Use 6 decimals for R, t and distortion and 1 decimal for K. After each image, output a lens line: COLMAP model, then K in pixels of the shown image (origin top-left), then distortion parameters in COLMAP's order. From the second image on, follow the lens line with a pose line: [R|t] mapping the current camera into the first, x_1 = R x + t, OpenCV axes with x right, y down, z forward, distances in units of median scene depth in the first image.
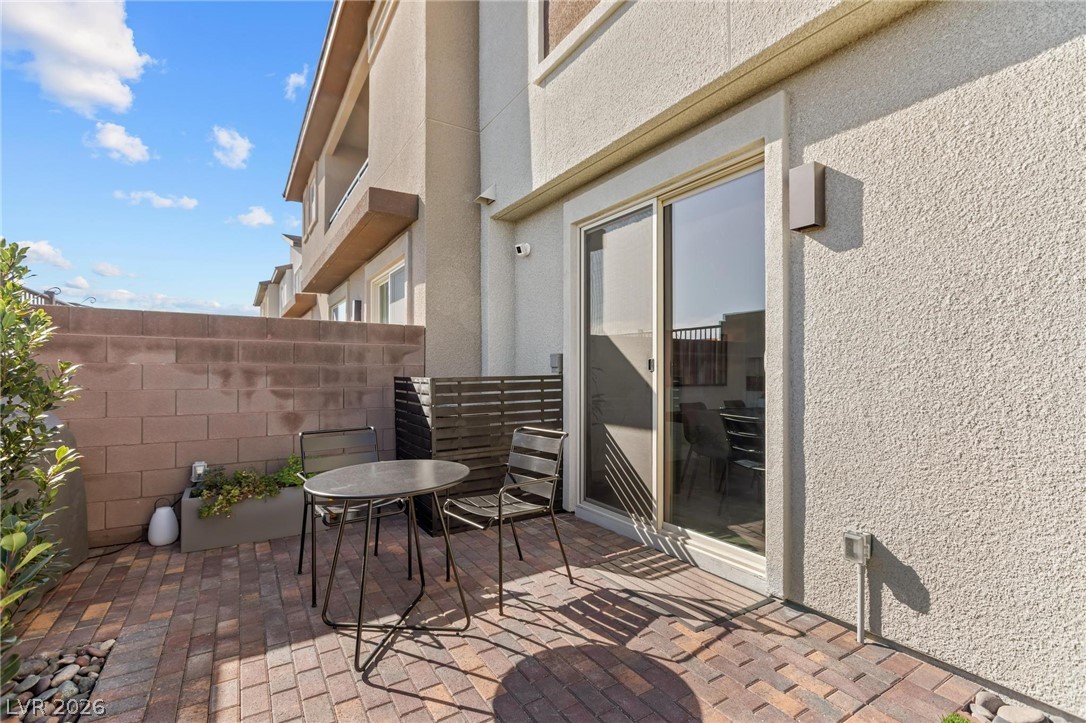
lens RADIAL K [[493.7, 0, 546.0], [0, 493.7, 356.3], [0, 0, 1]] dist [0.003176, 0.000619]
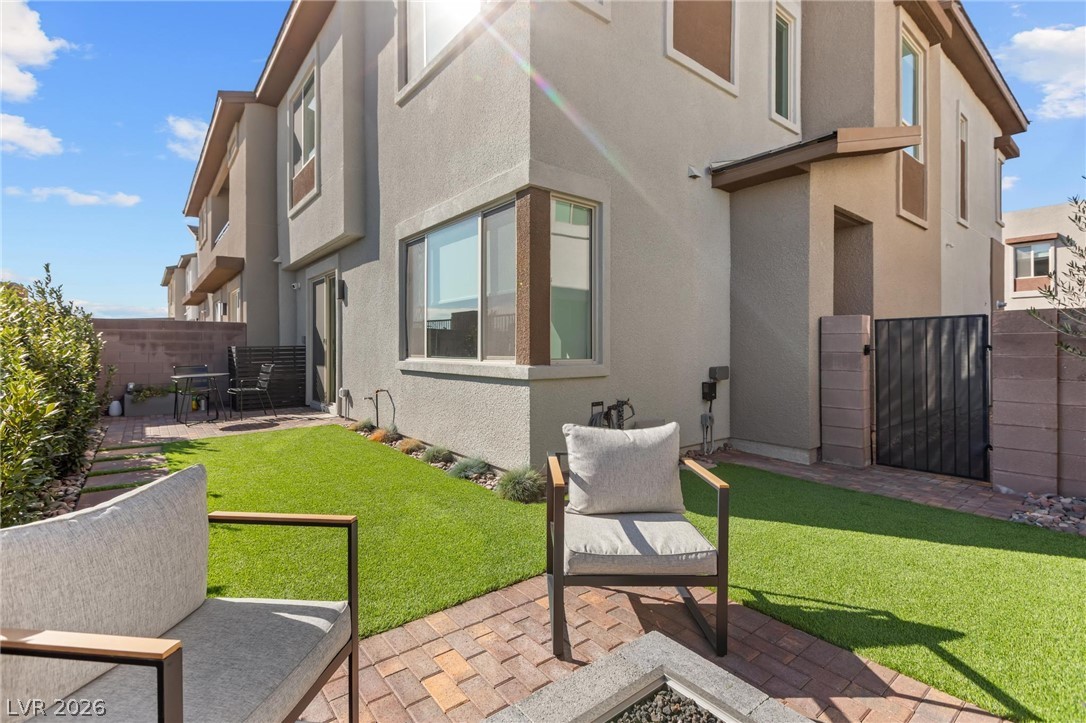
lens RADIAL K [[493.7, 0, 542.7], [0, 493.7, 340.1], [0, 0, 1]] dist [0.003176, 0.000619]
pose [[0.992791, -0.000131, 0.119857, 0.829994], [-0.001617, 0.999894, 0.014485, -0.021883], [-0.119846, -0.014574, 0.992686, -1.355402]]
